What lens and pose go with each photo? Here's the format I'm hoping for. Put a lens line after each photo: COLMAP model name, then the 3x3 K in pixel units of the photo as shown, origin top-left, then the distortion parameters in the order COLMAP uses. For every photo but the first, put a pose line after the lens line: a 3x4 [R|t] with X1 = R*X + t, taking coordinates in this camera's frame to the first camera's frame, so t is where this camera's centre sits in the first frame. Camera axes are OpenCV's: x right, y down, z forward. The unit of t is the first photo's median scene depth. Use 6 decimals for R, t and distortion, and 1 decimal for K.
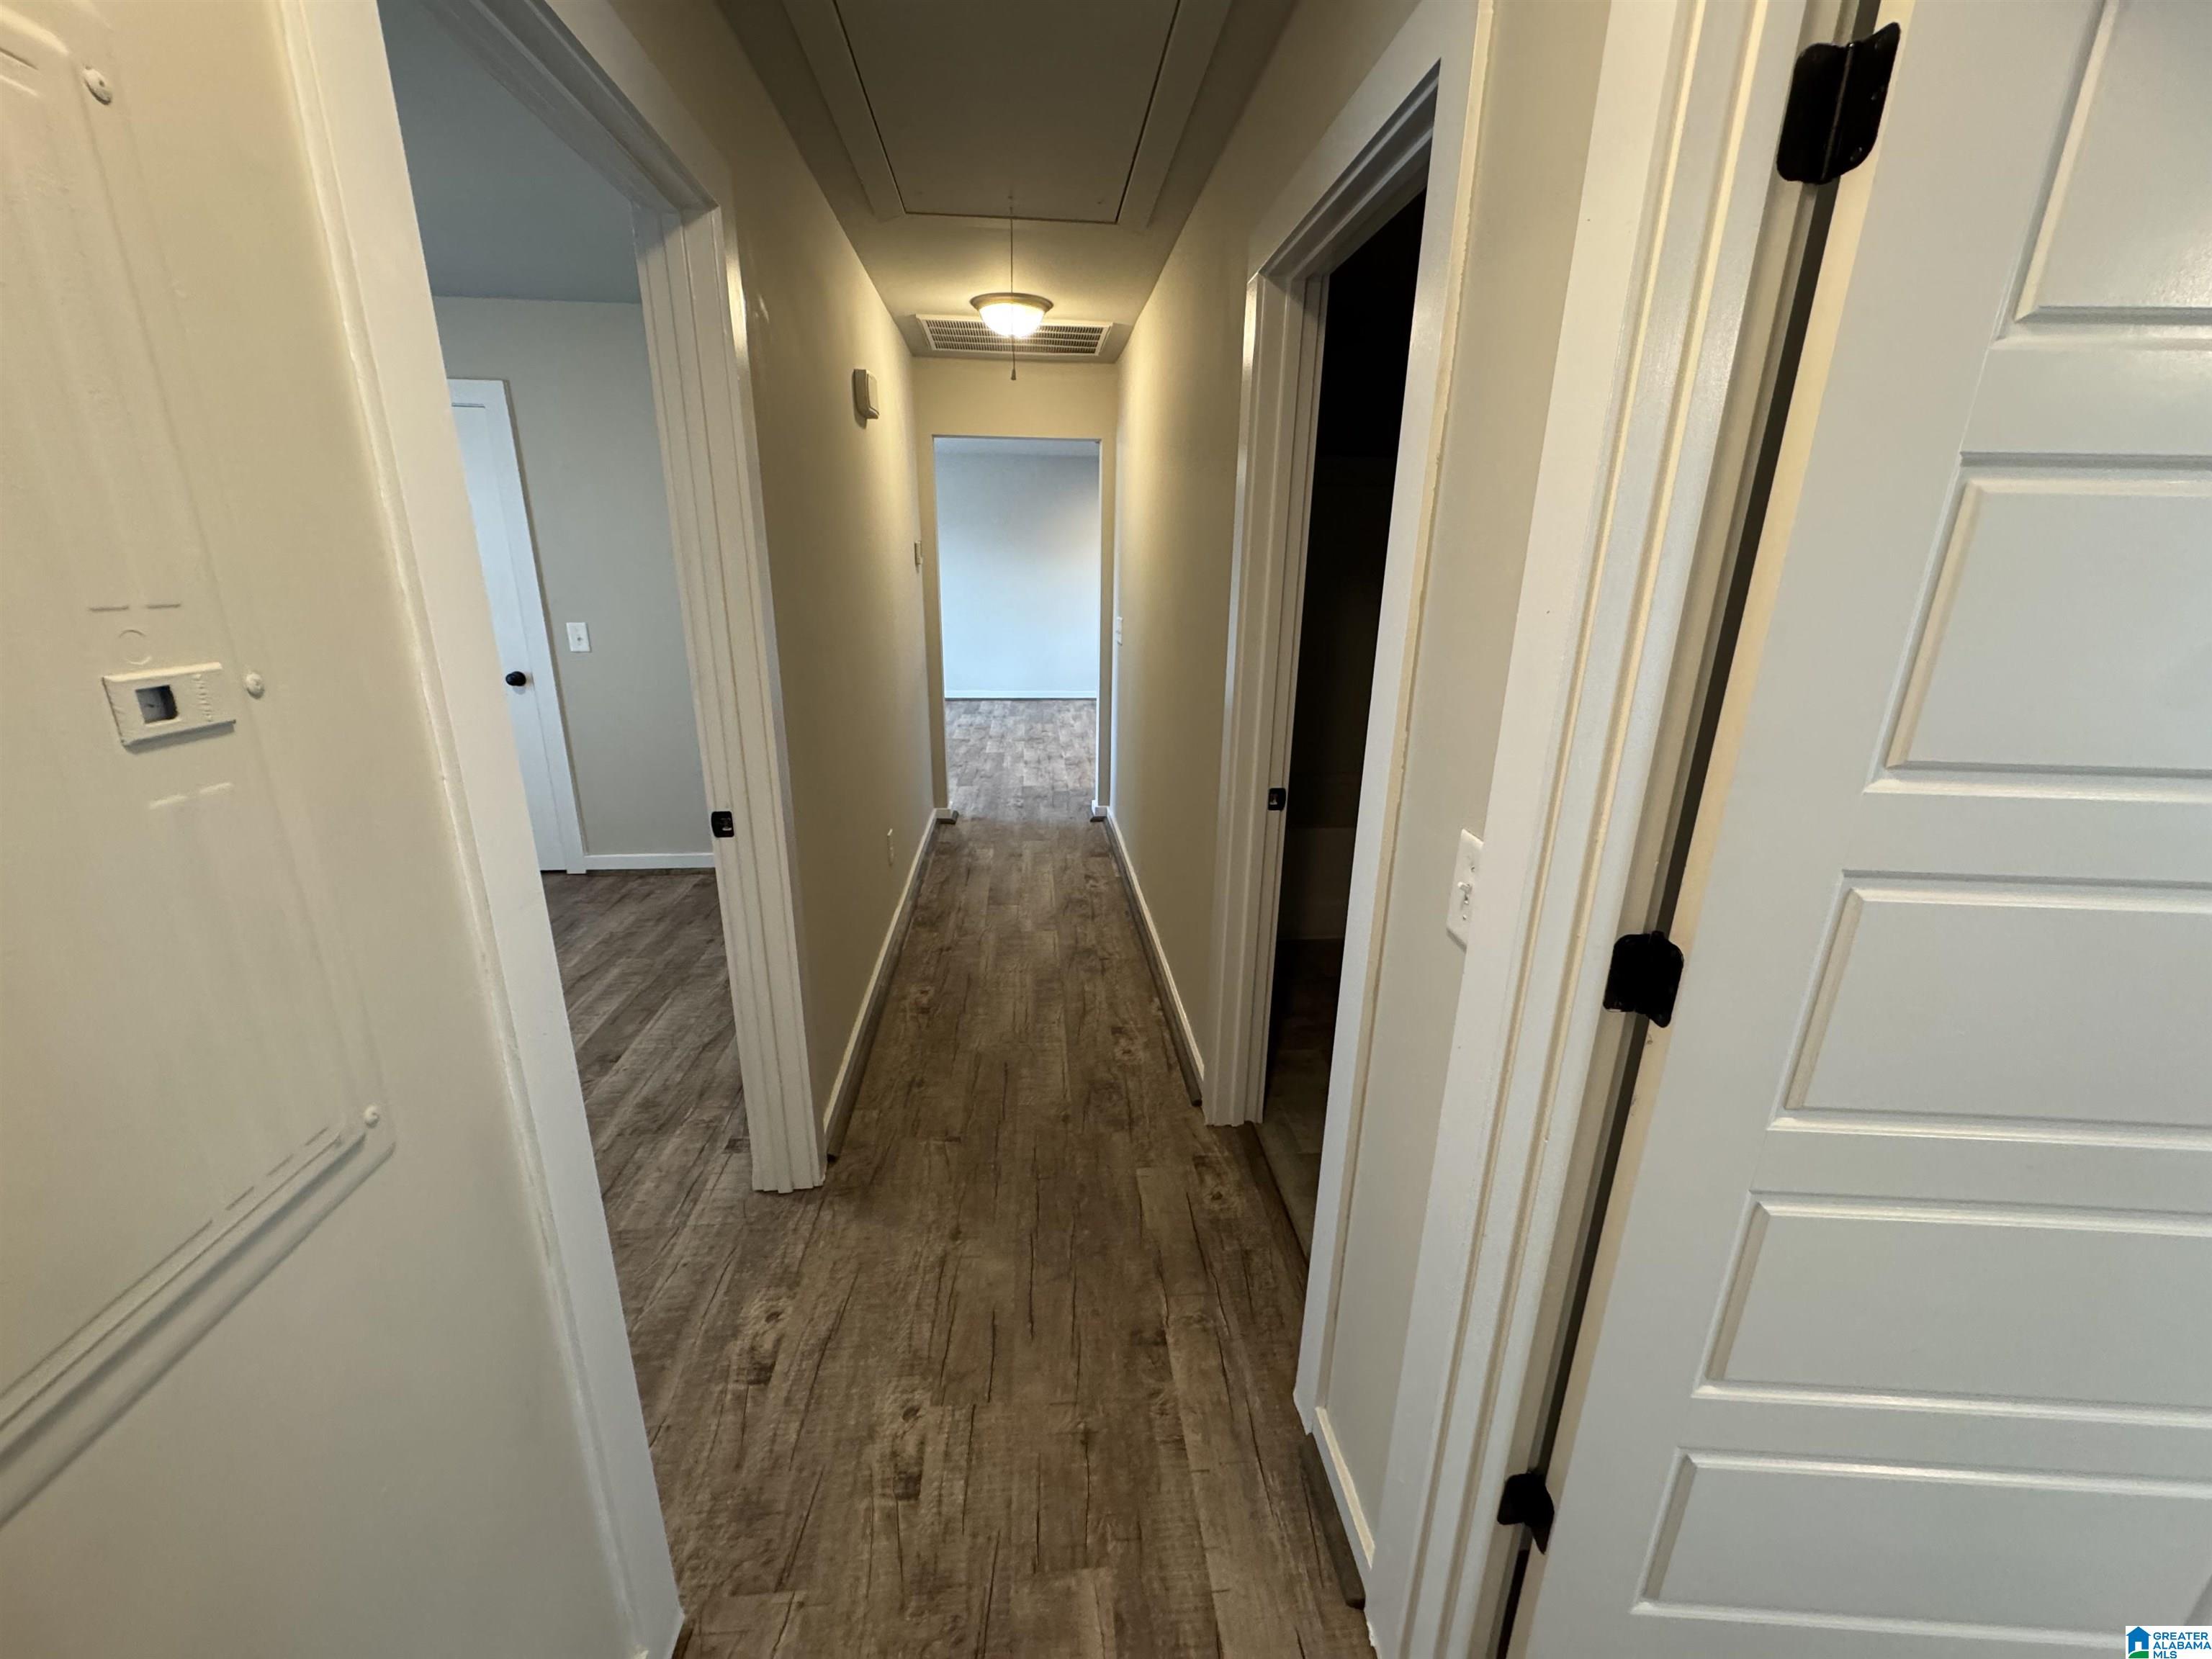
lens RADIAL K [[879.4, 0, 1109.6], [0, 879.4, 829.8], [0, 0, 1]] dist [0.000396, 0.000037]
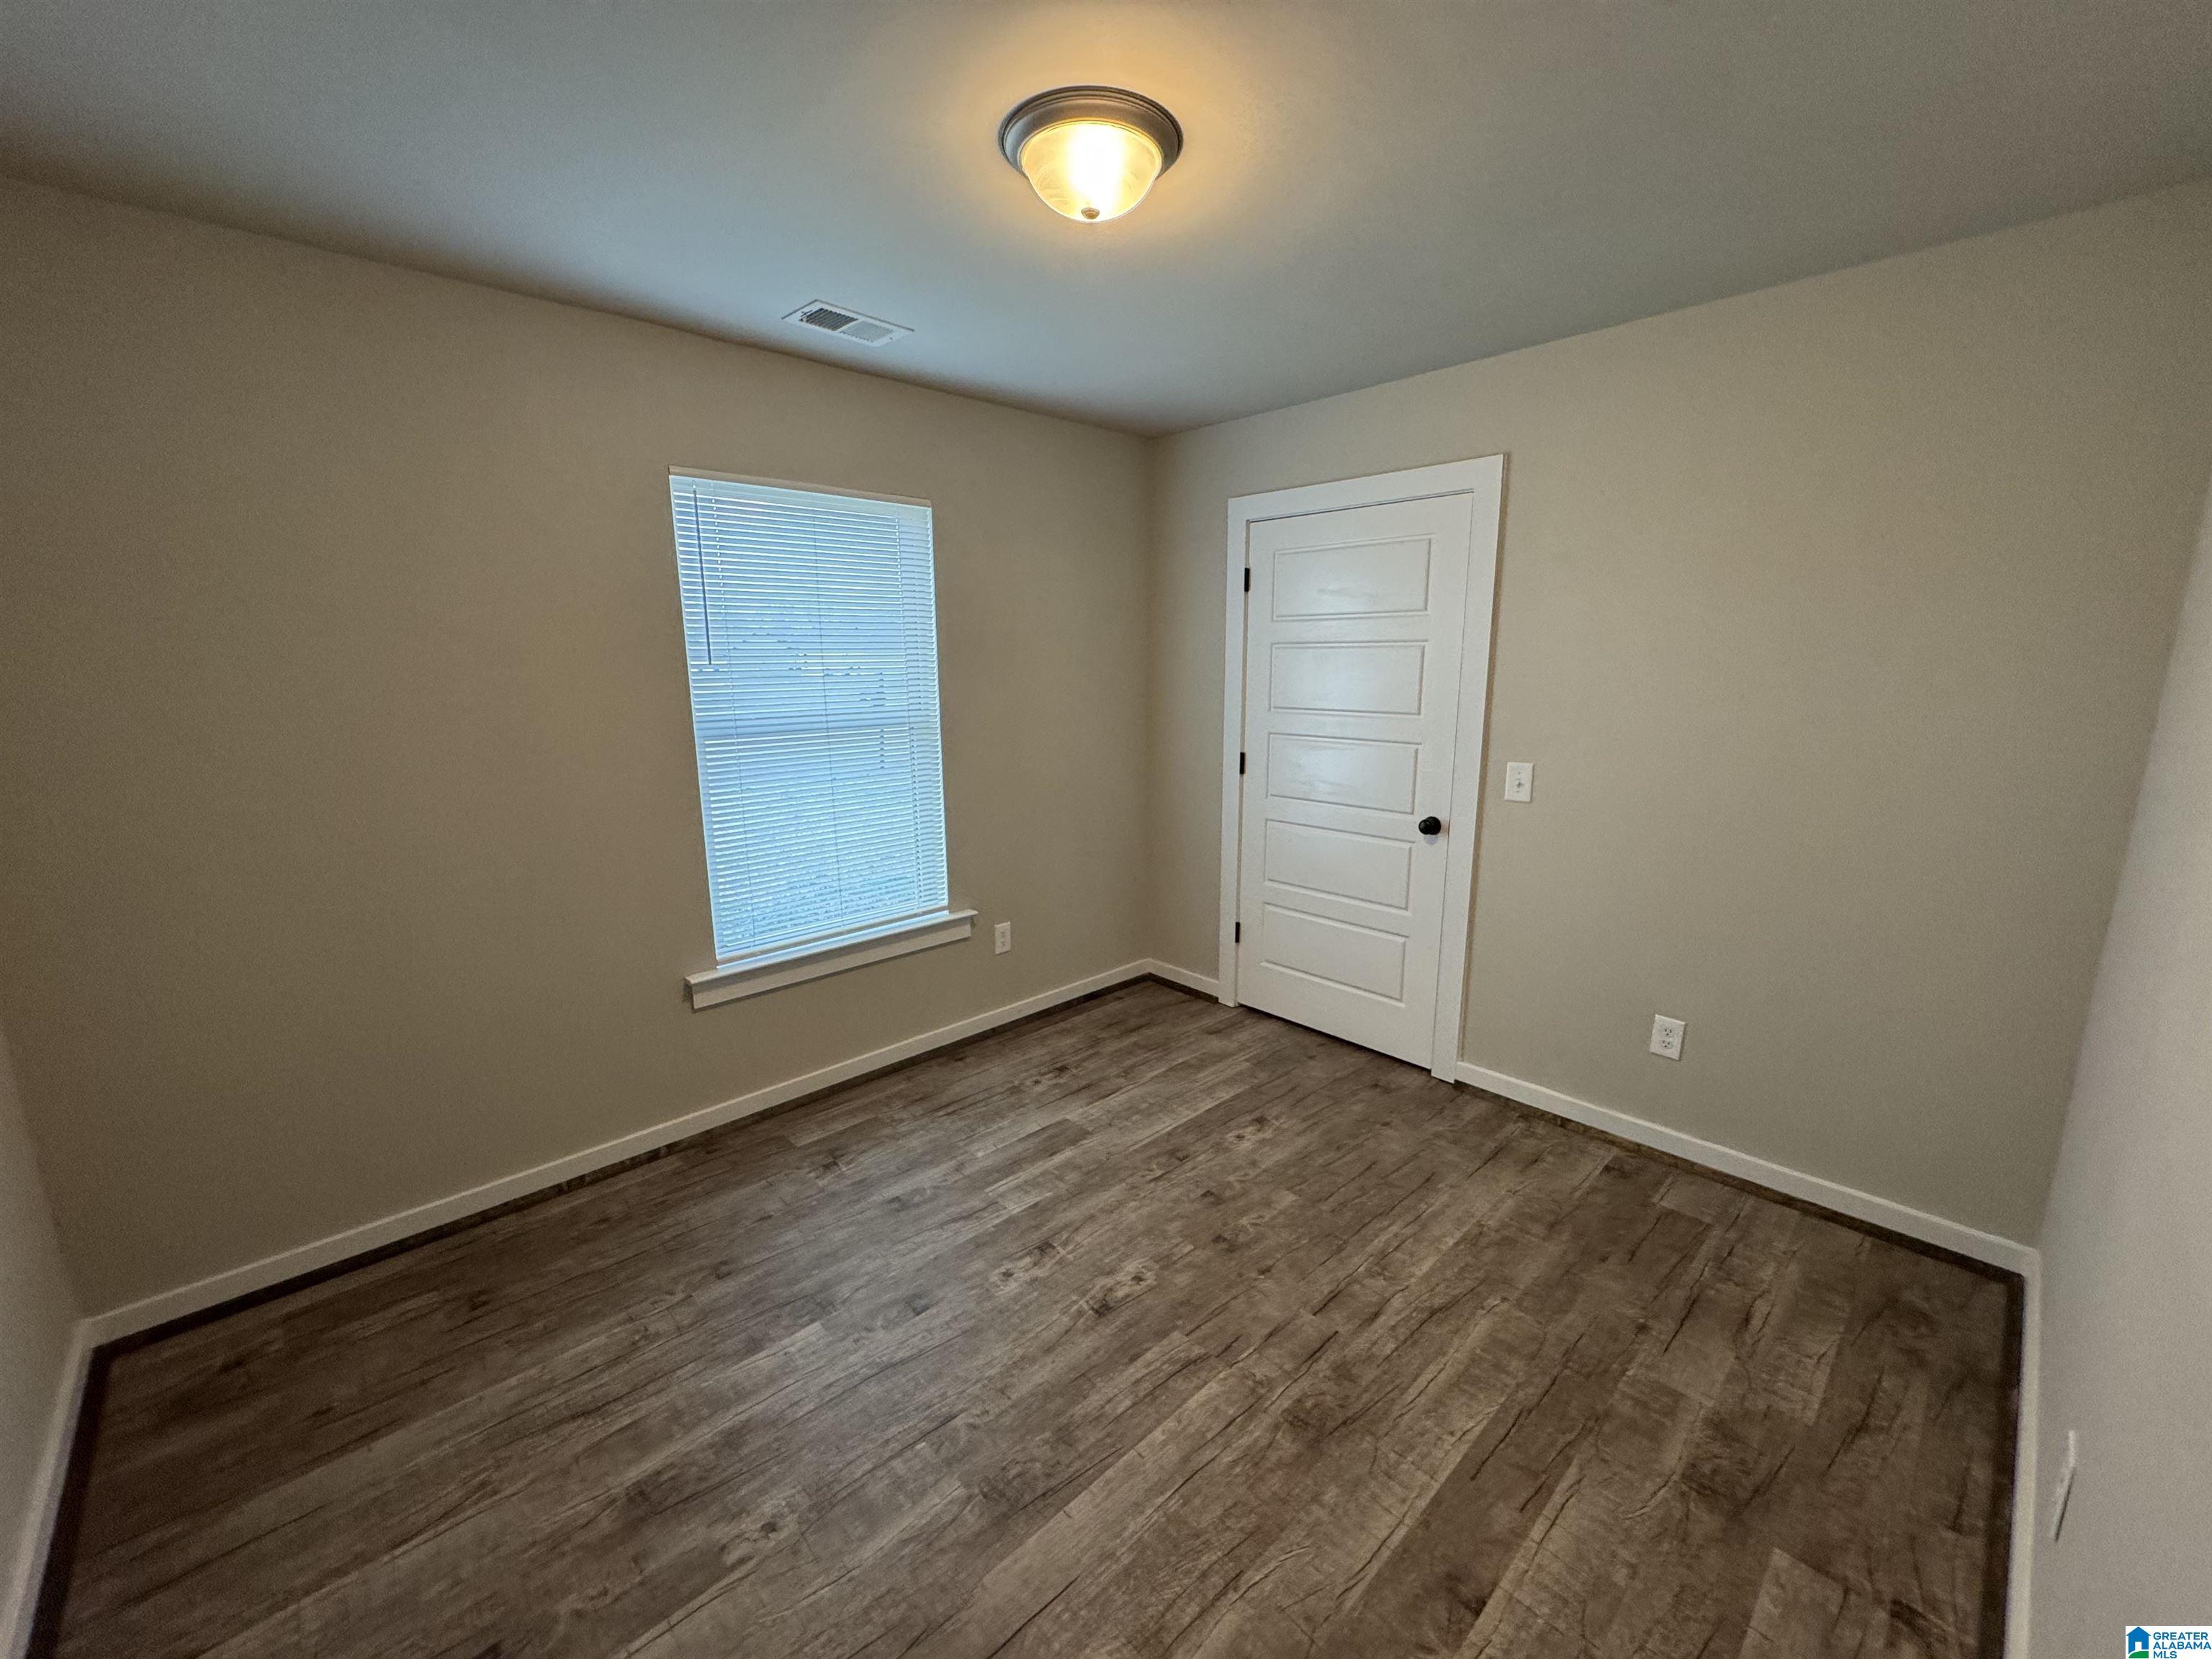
lens RADIAL K [[879.4, 0, 1116.3], [0, 879.4, 839.4], [0, 0, 1]] dist [0.000396, 0.000037]
pose [[0.621016, 0.136254, -0.771864, -0.236363], [-0.218200, 0.975899, -0.003285, -0.095178], [0.752813, 0.170461, 0.635779, 0.285000]]
